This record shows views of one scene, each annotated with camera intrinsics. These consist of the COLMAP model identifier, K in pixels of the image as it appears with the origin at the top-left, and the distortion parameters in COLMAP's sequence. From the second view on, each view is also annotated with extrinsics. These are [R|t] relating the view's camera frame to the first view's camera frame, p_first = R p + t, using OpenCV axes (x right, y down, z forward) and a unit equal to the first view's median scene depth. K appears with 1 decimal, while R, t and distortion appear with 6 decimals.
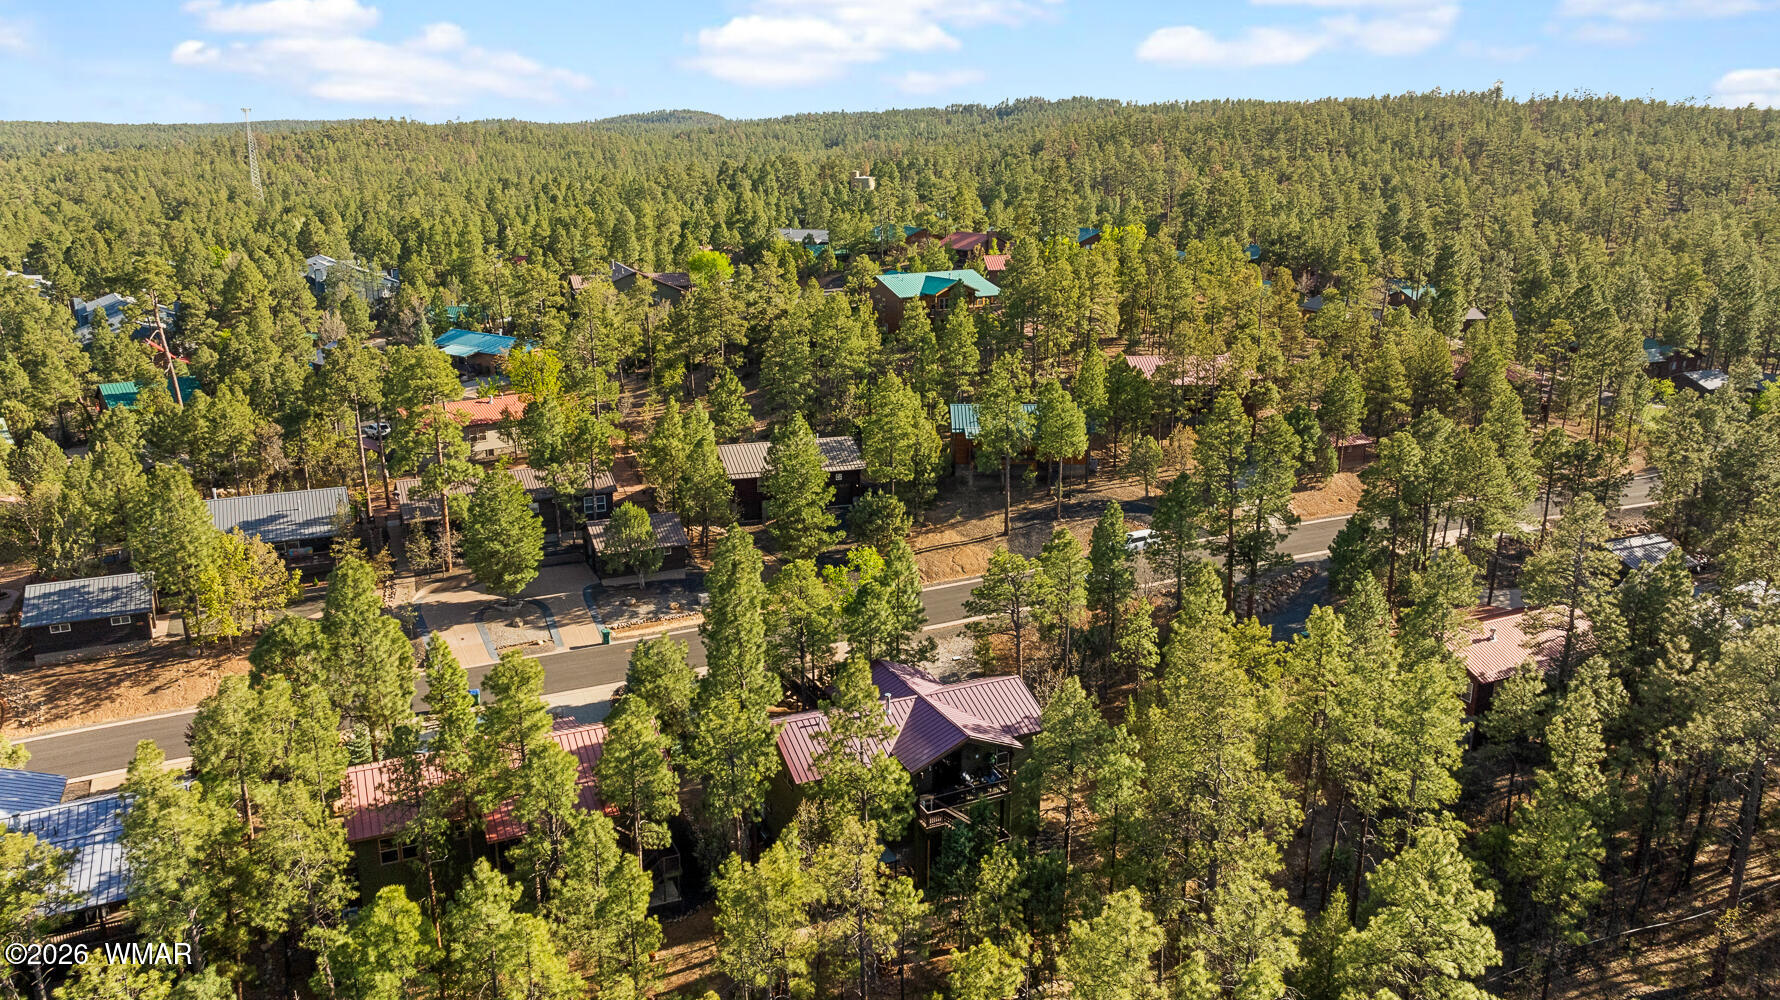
lens RADIAL K [[1263.6, 0, 890.7], [0, 1263.6, 496.6], [0, 0, 1]] dist [-0.015099, 0.042623]
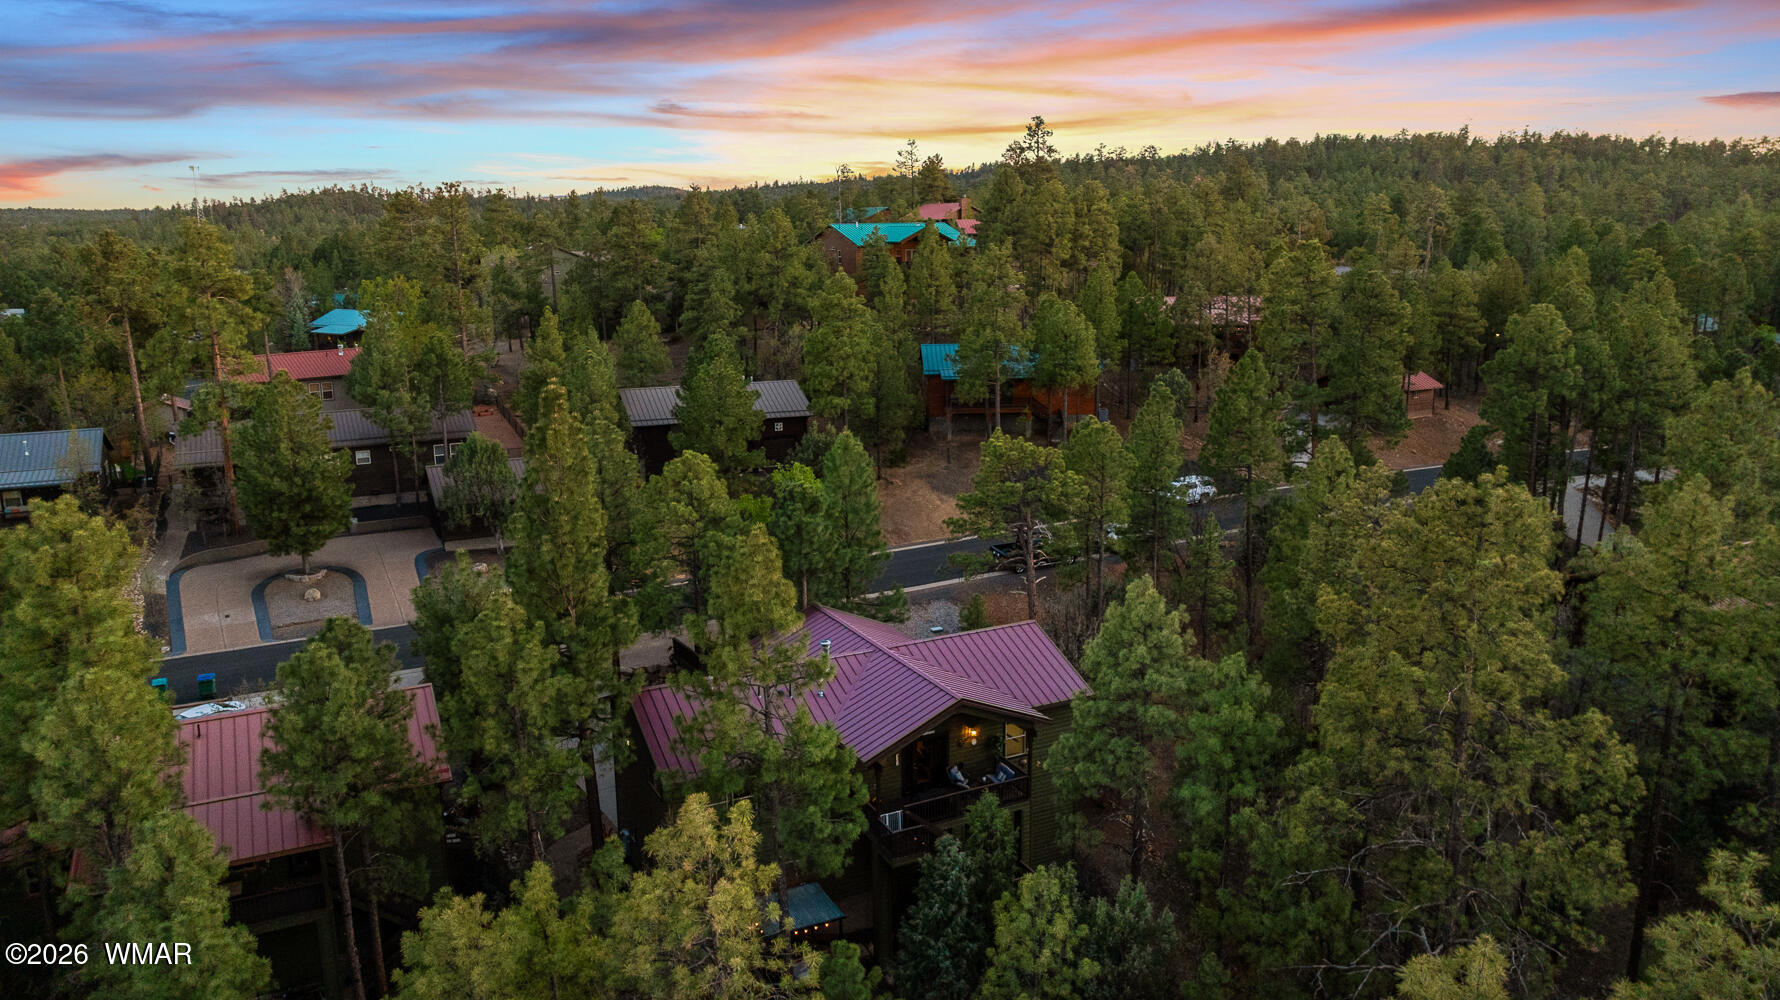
lens RADIAL K [[1263.6, 0, 890.7], [0, 1263.6, 496.6], [0, 0, 1]] dist [-0.015099, 0.042623]
pose [[0.999566, -0.022151, 0.019429, 0.011622], [0.023188, 0.998225, -0.054864, 0.072727], [-0.018179, 0.055291, 0.998305, 0.232830]]
